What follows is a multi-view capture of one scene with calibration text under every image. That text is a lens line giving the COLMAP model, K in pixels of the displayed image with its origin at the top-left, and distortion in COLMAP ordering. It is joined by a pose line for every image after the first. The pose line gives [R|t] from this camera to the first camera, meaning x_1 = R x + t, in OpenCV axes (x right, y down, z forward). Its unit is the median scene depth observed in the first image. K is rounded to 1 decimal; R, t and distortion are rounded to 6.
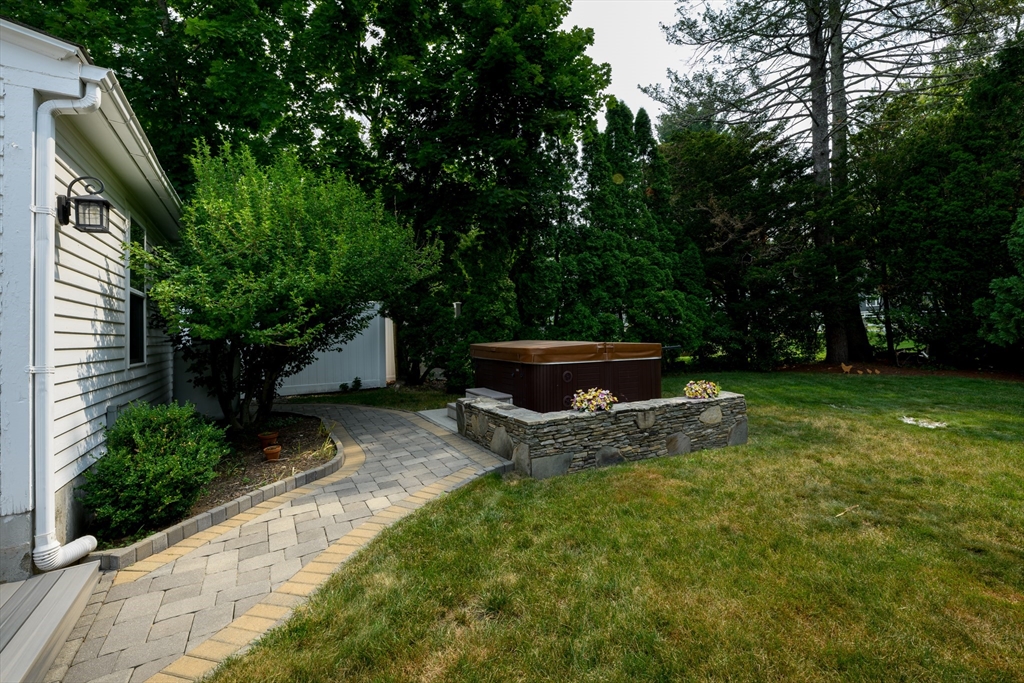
lens RADIAL K [[463.0, 0, 518.3], [0, 463.0, 315.0], [0, 0, 1]] dist [0.003180, 0.000712]
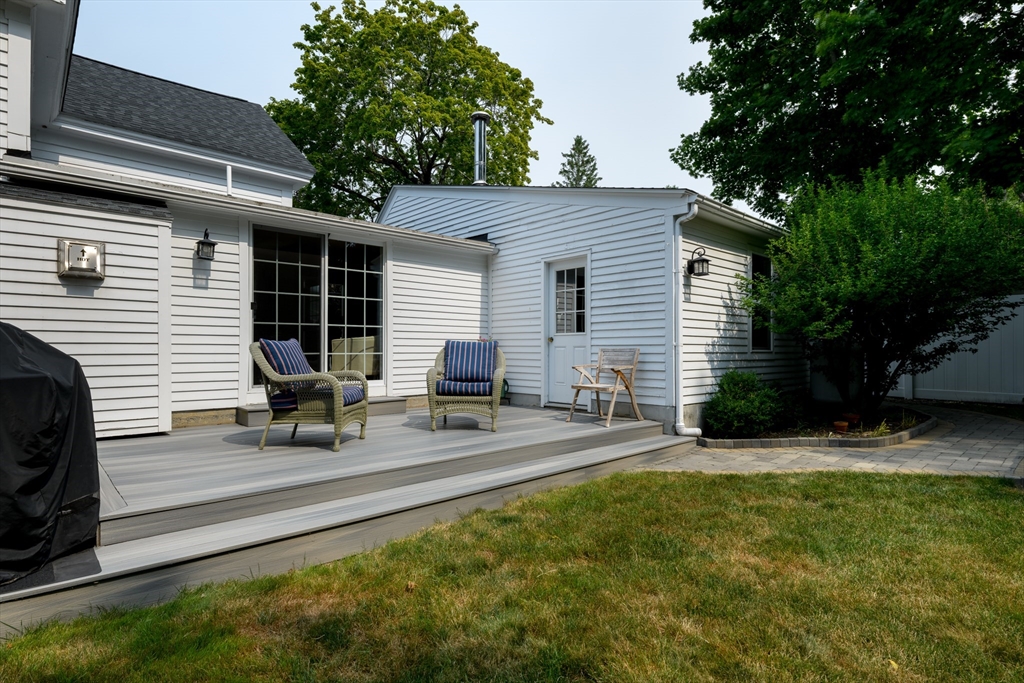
lens RADIAL K [[536.0, 0, 512.7], [0, 536.0, 344.5], [0, 0, 1]] dist [0.000021, -0.000011]
pose [[0.219268, 0.018271, -0.975494, 0.948544], [0.027640, 0.999307, 0.024930, 0.027629], [0.975273, -0.032429, 0.218611, -0.227998]]
